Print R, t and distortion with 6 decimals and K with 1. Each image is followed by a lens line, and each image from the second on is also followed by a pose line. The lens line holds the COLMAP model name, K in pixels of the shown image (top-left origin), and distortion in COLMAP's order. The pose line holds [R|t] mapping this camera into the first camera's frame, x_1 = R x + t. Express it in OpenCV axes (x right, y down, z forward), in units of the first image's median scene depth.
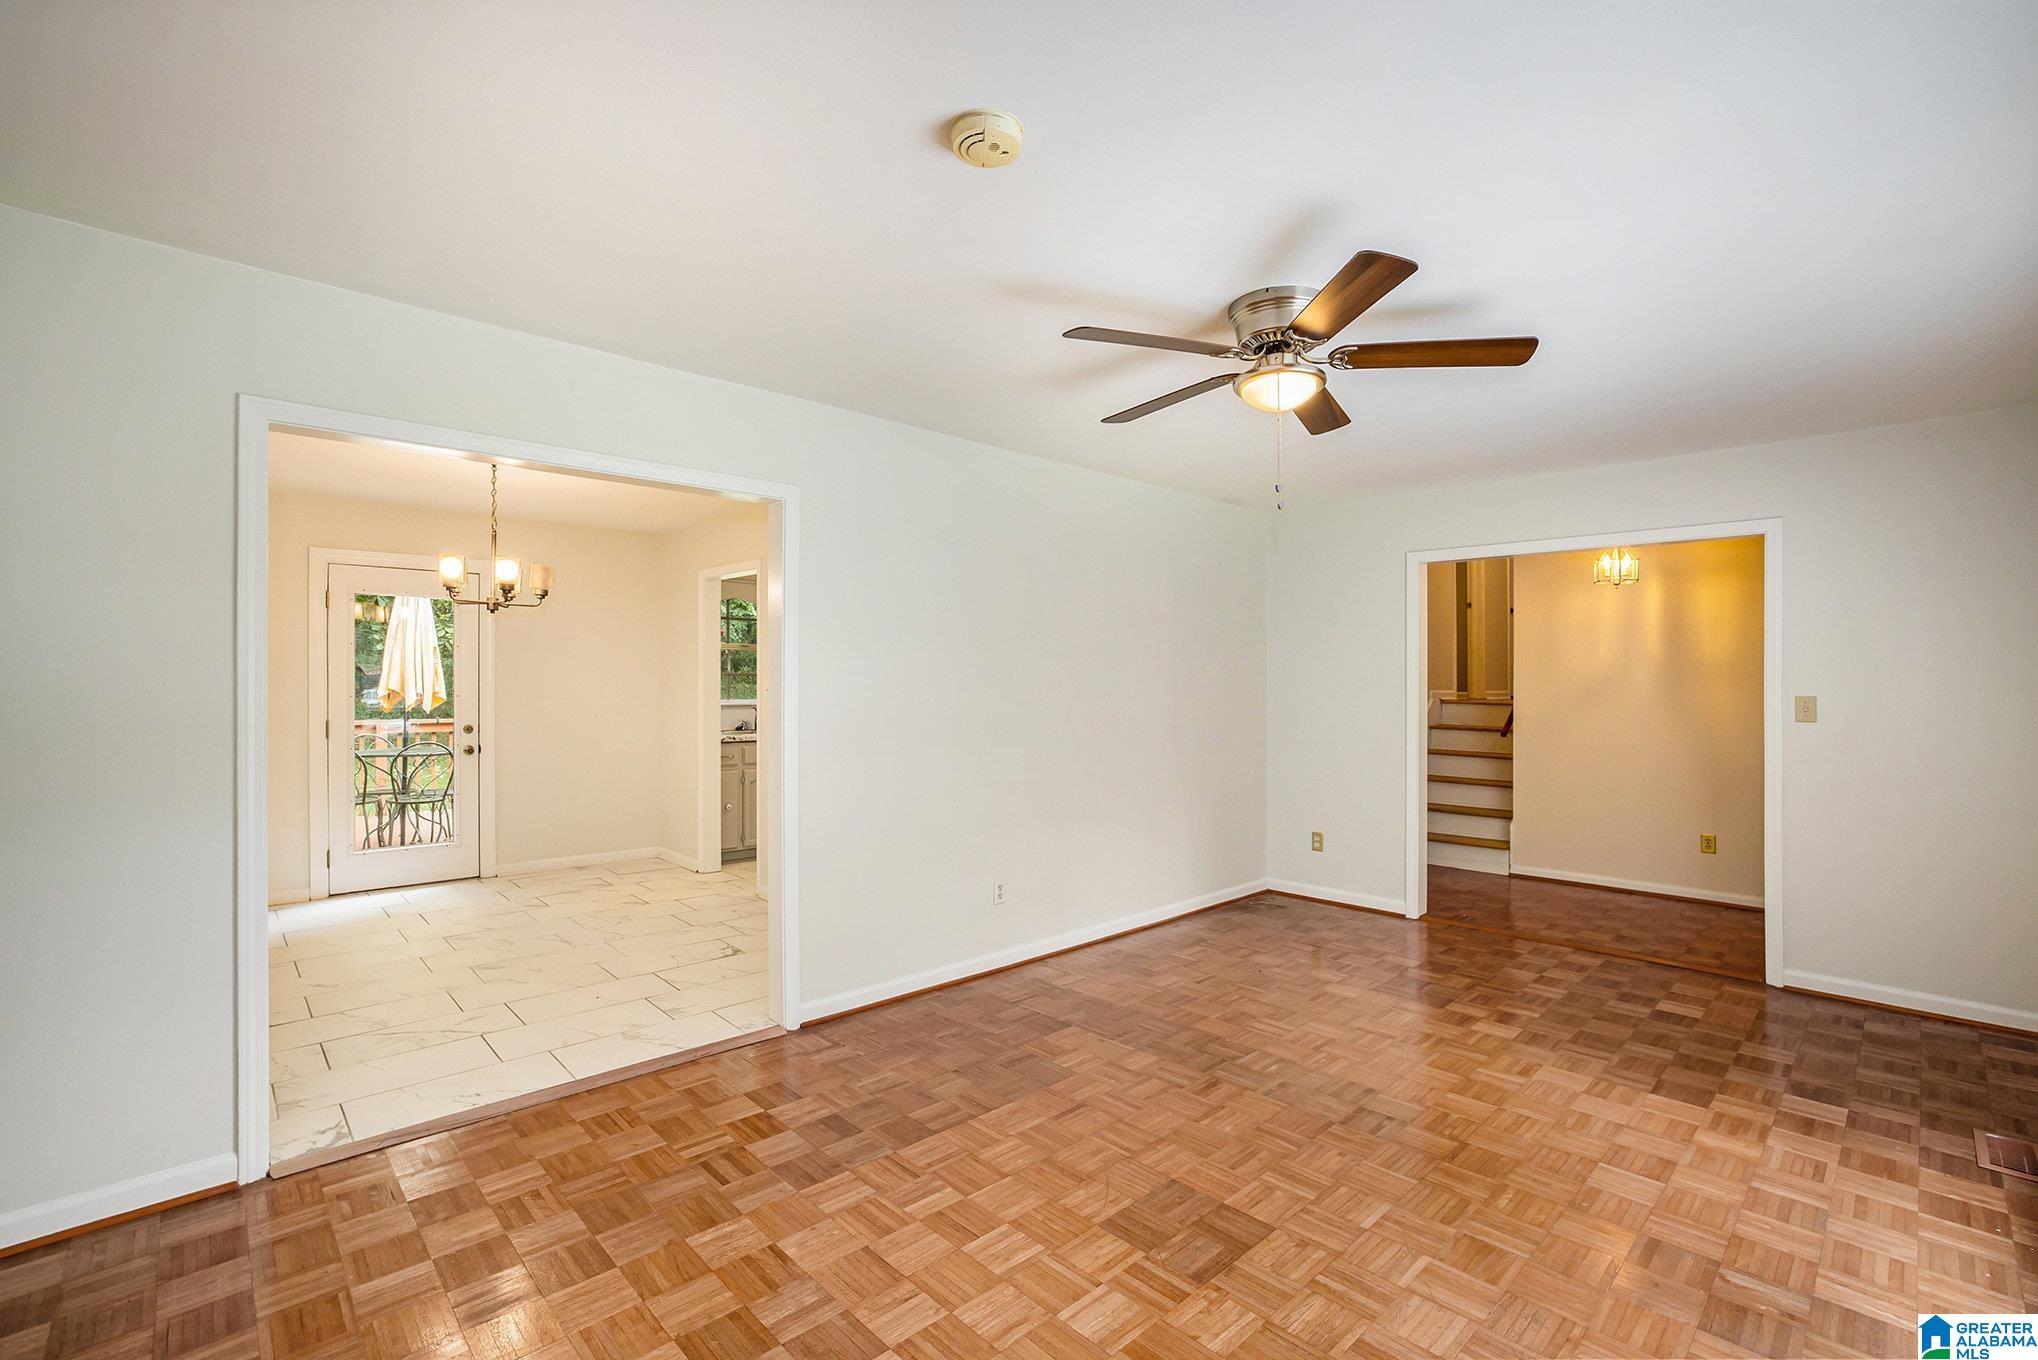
lens RADIAL K [[885.8, 0, 1030.2], [0, 885.8, 691.5], [0, 0, 1]] dist [-0.018237, 0.001172]
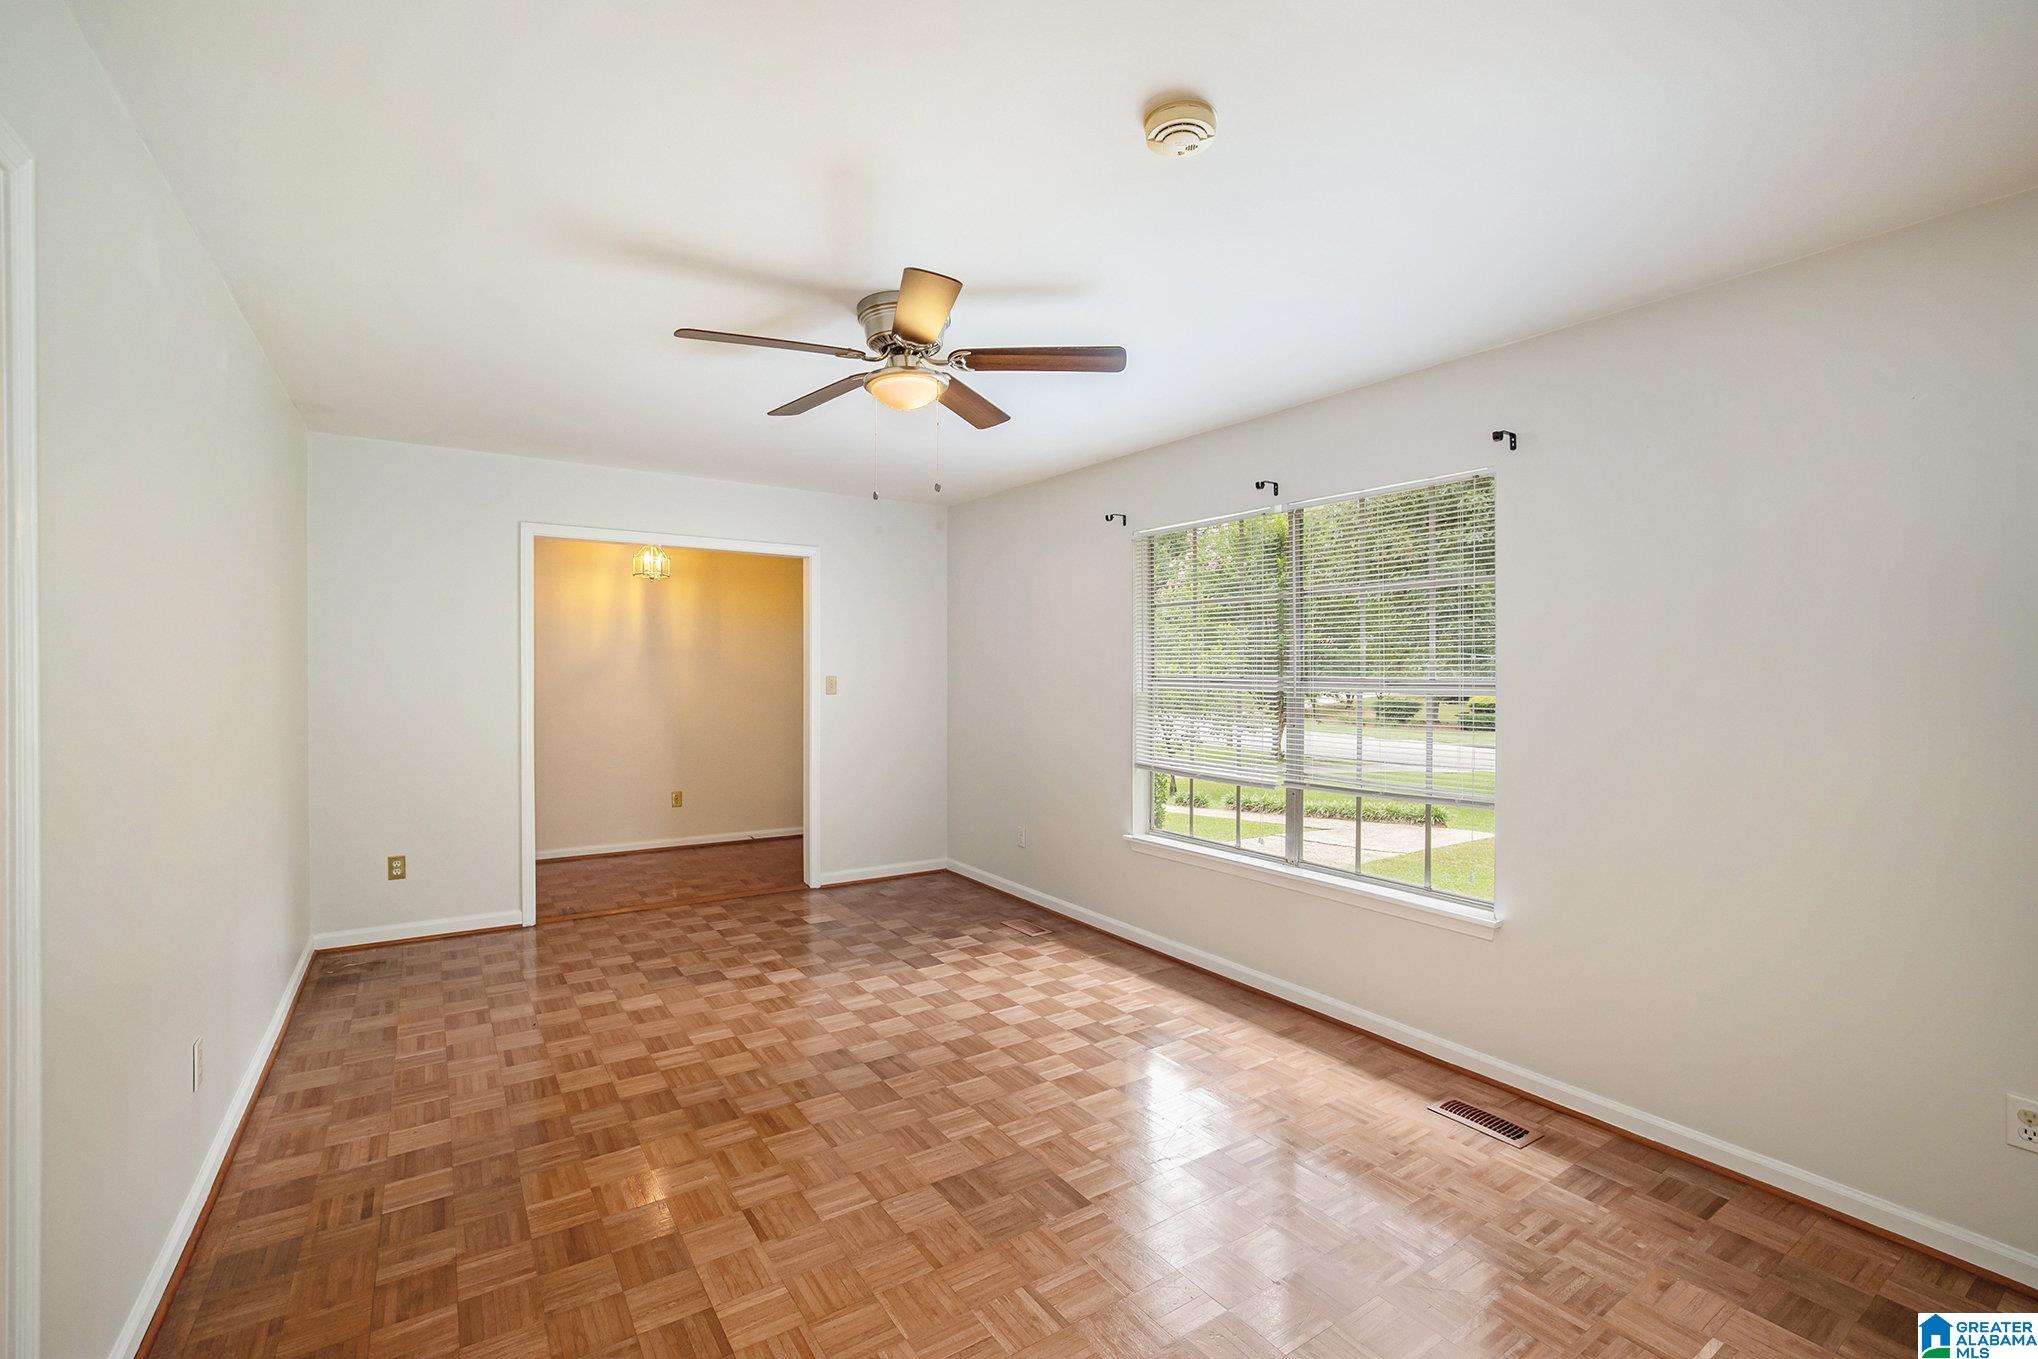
lens RADIAL K [[885.8, 0, 1015.7], [0, 885.8, 664.7], [0, 0, 1]] dist [-0.018237, 0.001172]
pose [[0.193995, 0.002992, 0.980998, -0.590984], [0.002865, 0.999989, -0.003616, -0.009913], [-0.980998, 0.003513, 0.193985, 0.553903]]
